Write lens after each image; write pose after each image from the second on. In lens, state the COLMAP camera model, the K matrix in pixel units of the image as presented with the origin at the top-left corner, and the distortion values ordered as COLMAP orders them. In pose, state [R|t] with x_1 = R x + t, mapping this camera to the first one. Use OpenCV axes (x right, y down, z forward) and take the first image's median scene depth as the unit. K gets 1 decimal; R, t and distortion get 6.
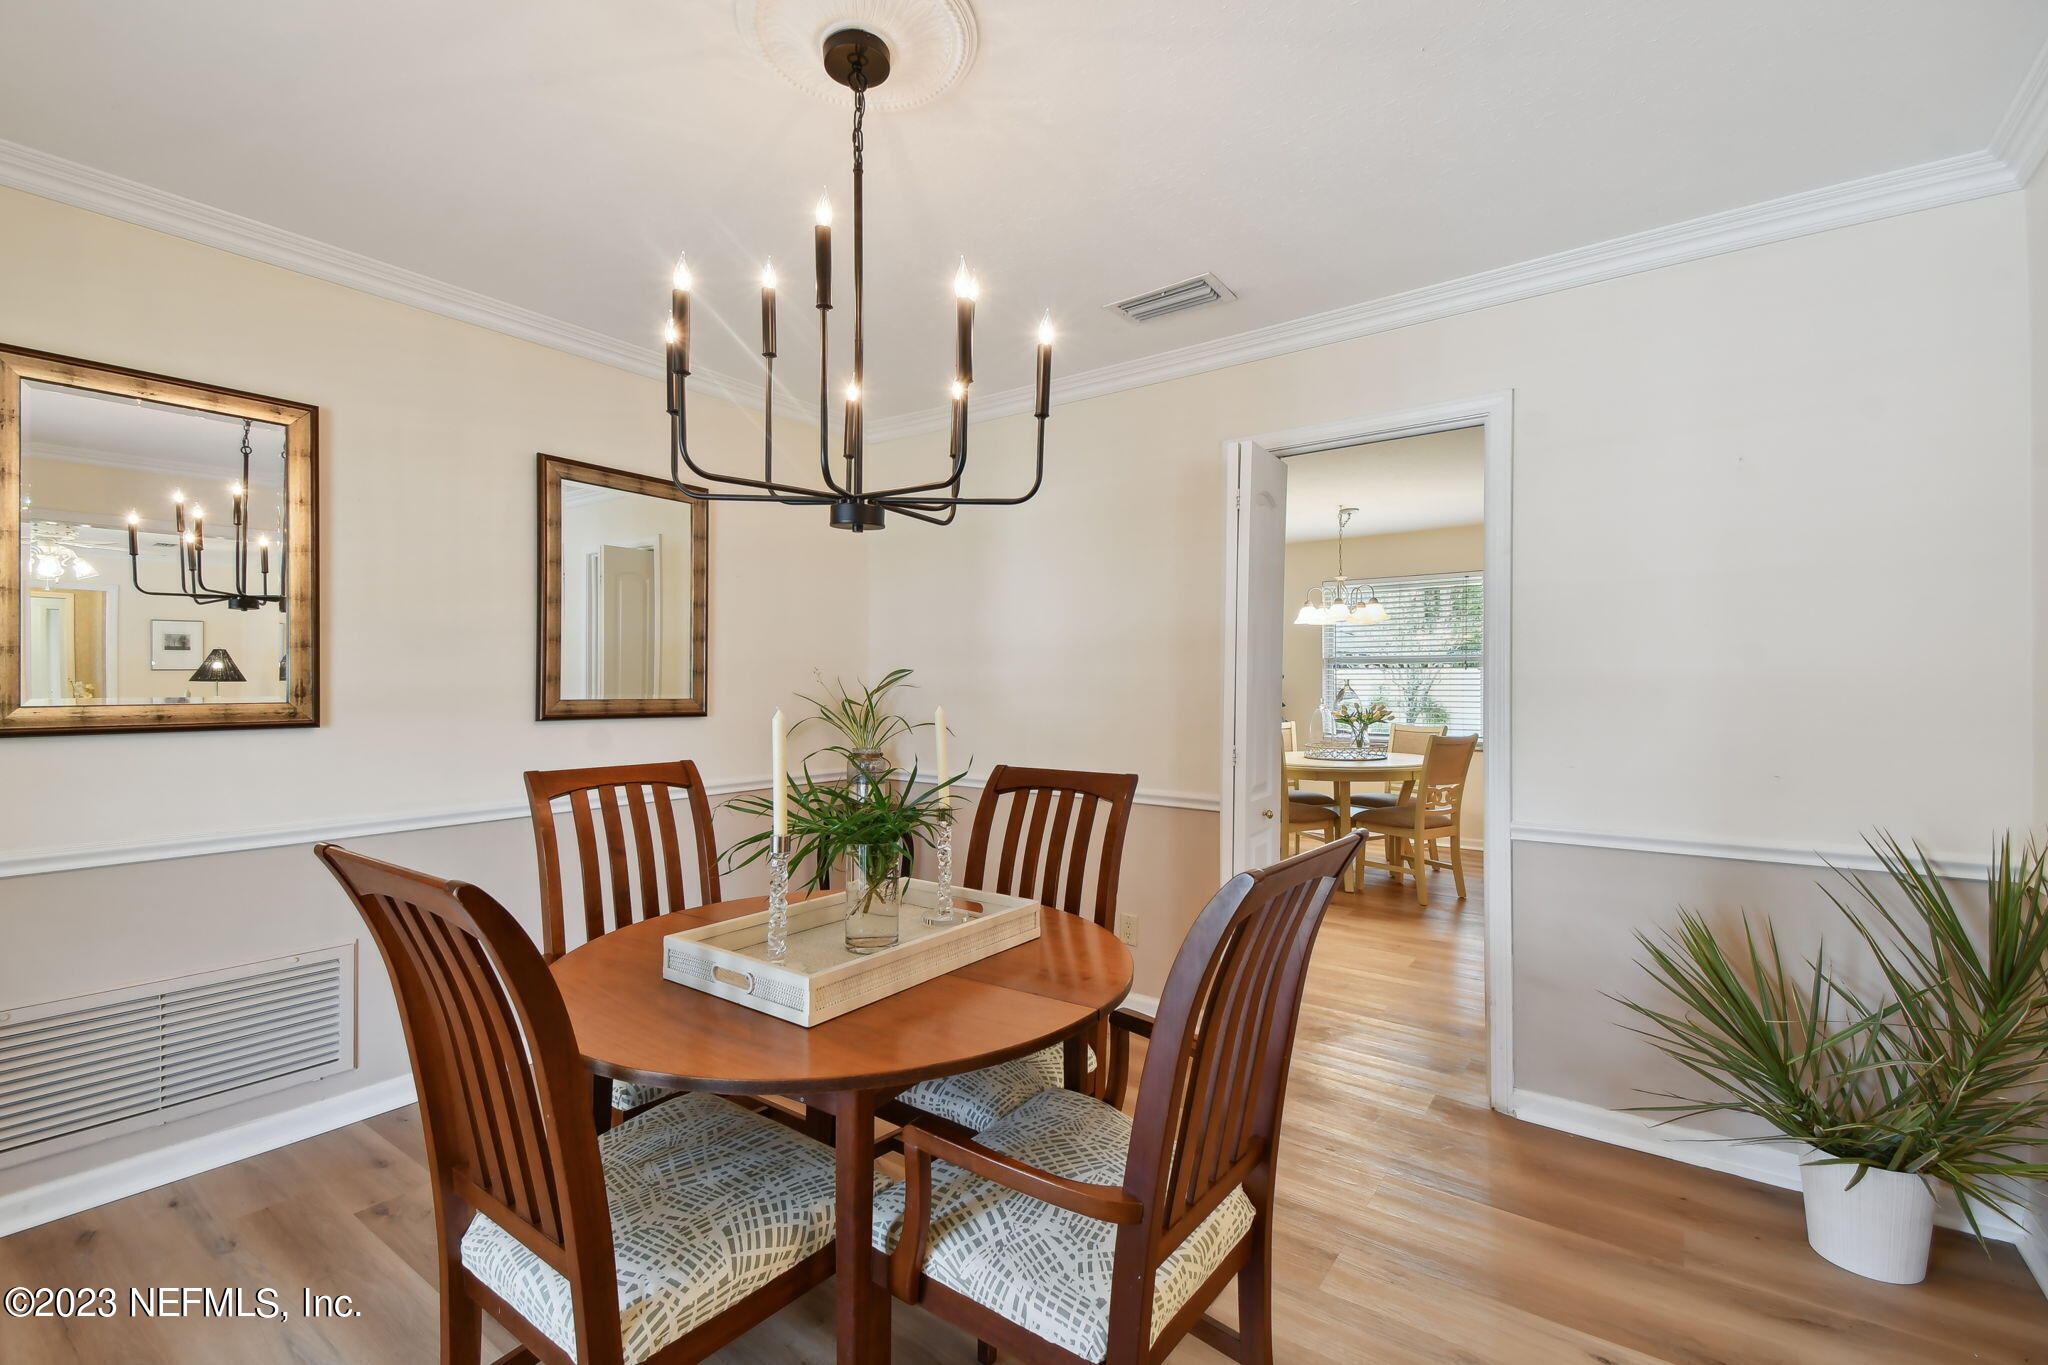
lens RADIAL K [[891.8, 0, 1011.2], [0, 891.8, 674.7], [0, 0, 1]] dist [0.000280, 0.000026]
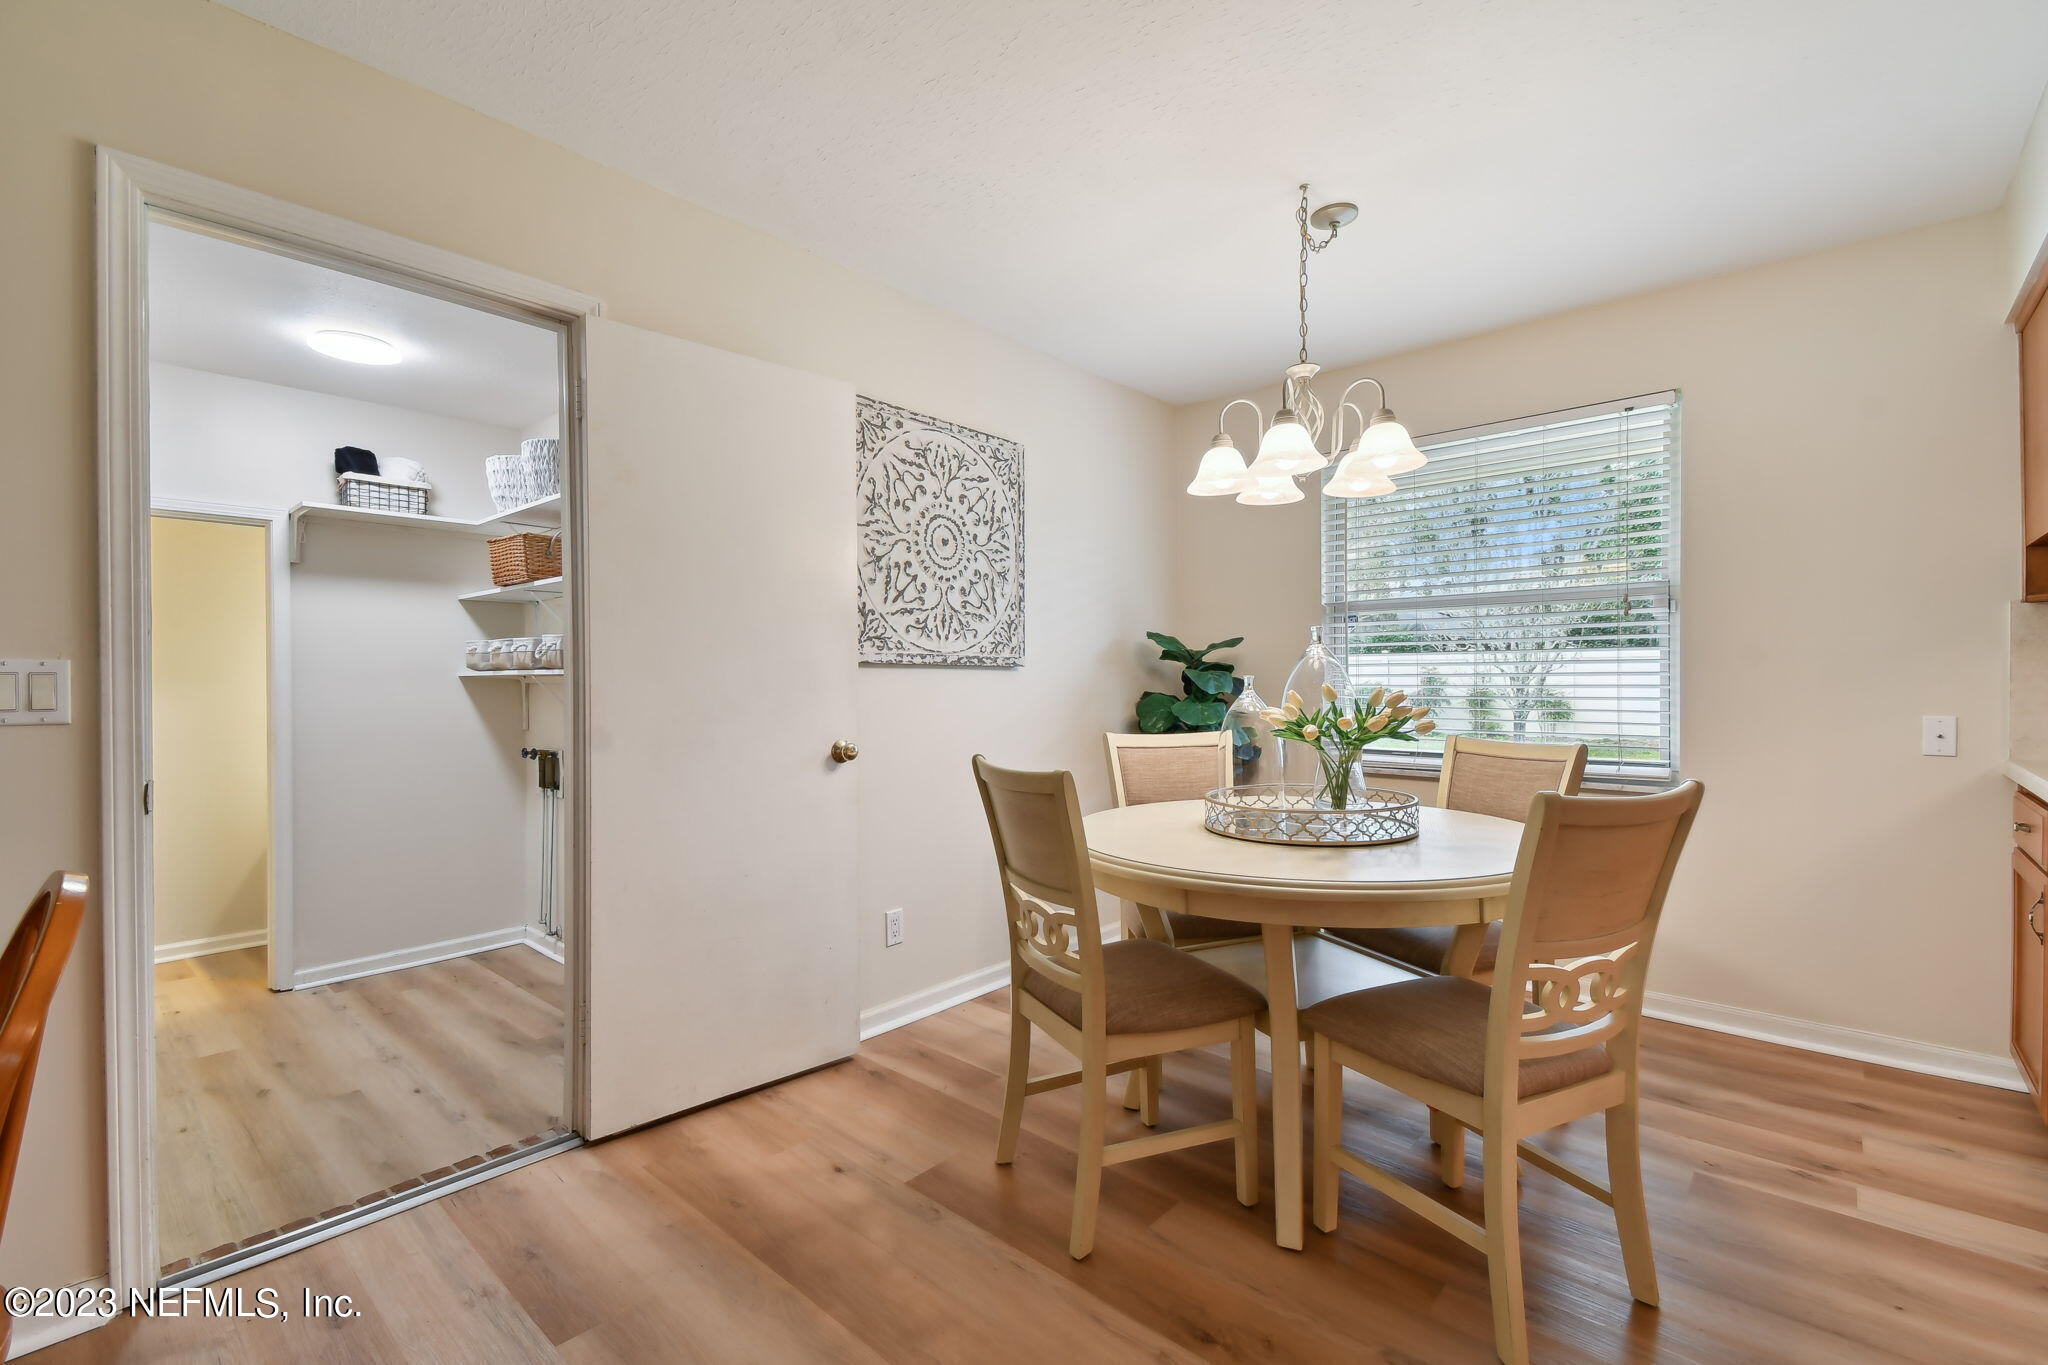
lens RADIAL K [[891.8, 0, 1011.2], [0, 891.8, 674.7], [0, 0, 1]] dist [0.000280, 0.000026]
pose [[0.993381, -0.008652, -0.114536, 0.318927], [0.009992, 0.999888, 0.011128, 0.023412], [0.114427, -0.012198, 0.993357, 0.661286]]
